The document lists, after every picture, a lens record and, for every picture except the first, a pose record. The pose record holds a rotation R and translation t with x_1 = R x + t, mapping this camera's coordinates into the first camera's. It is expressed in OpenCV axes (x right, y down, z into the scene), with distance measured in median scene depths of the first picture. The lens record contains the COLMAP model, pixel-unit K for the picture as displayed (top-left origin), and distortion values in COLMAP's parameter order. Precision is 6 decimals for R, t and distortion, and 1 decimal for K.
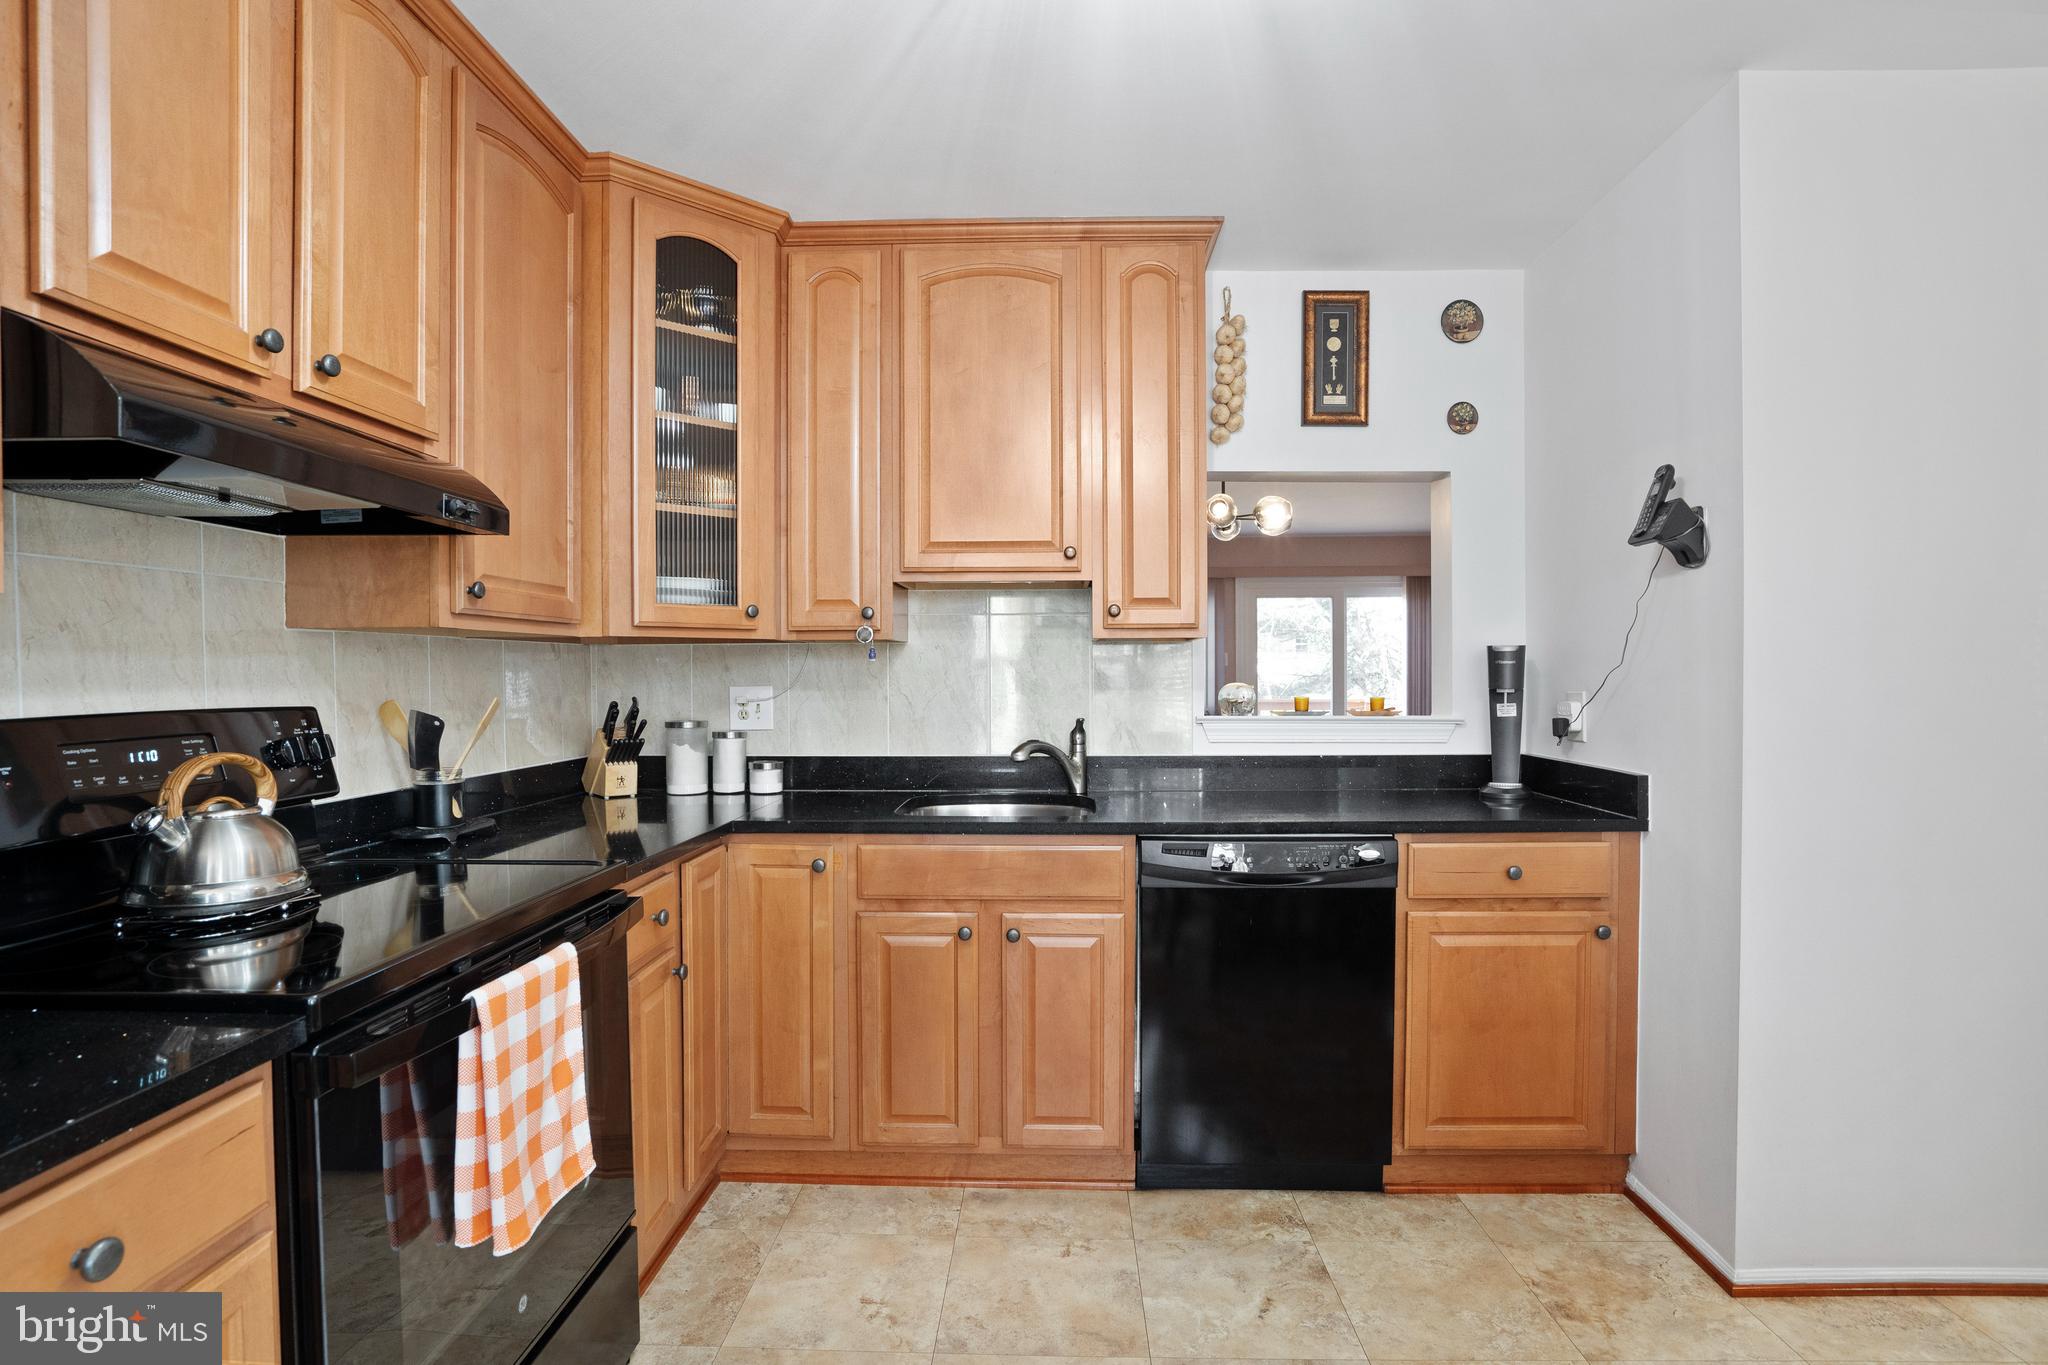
lens RADIAL K [[1004.9, 0, 1024.0], [0, 1004.9, 682.5], [0, 0, 1]] dist [-0.043440, 0.019929]
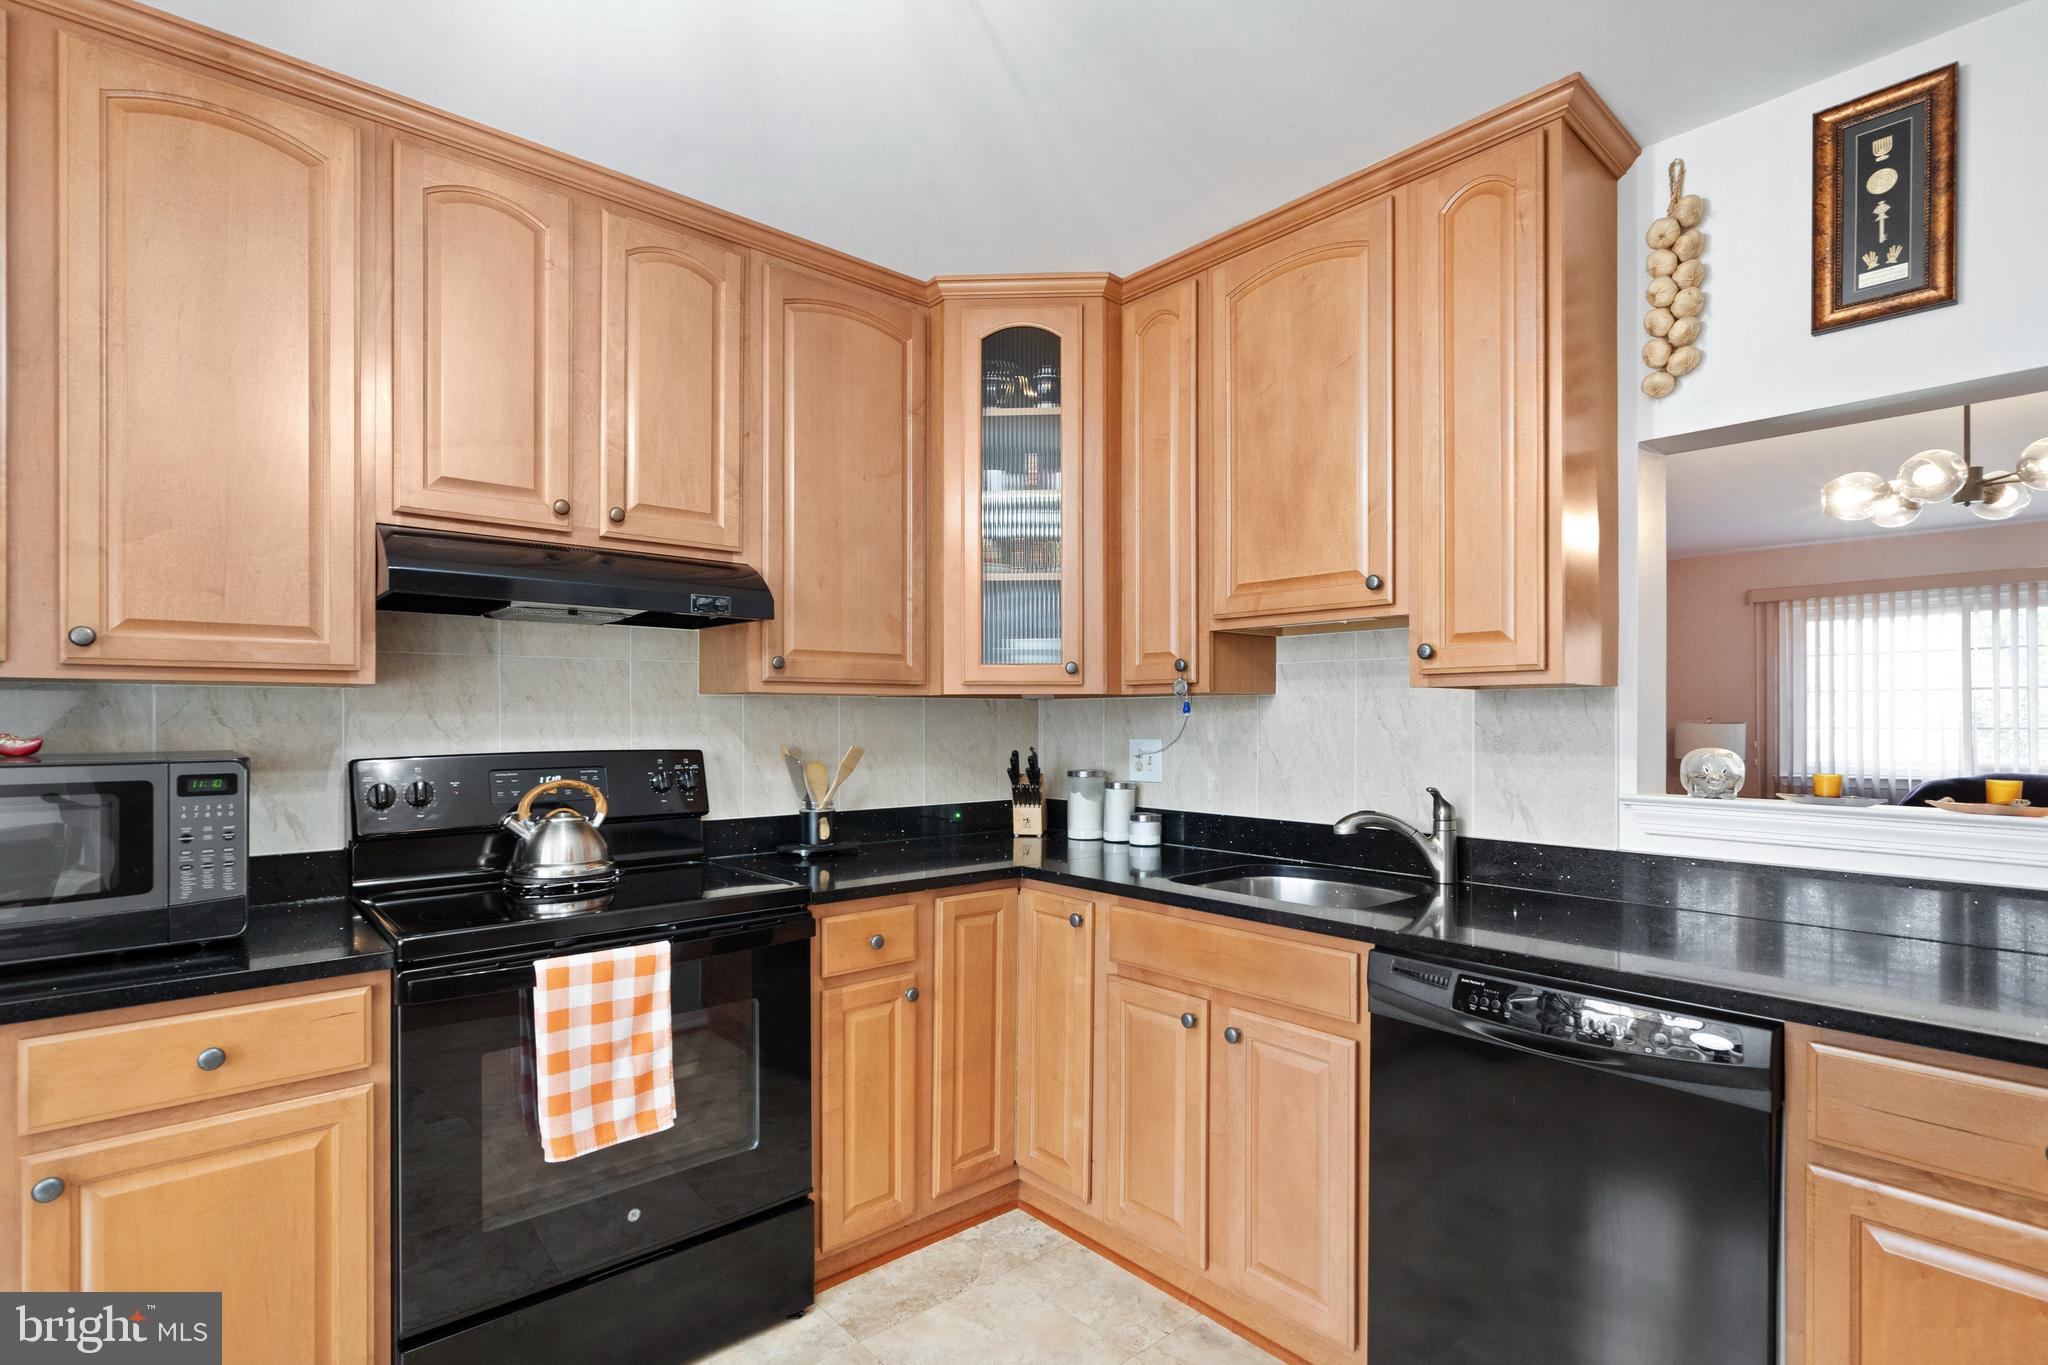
lens RADIAL K [[992.0, 0, 1024.1], [0, 992.0, 709.2], [0, 0, 1]] dist [0.011896, -0.000161]
pose [[0.687406, -0.002218, -0.726270, 0.431688], [-0.010602, 0.999858, -0.013088, -0.013582], [0.726196, 0.016697, 0.687285, 0.246375]]
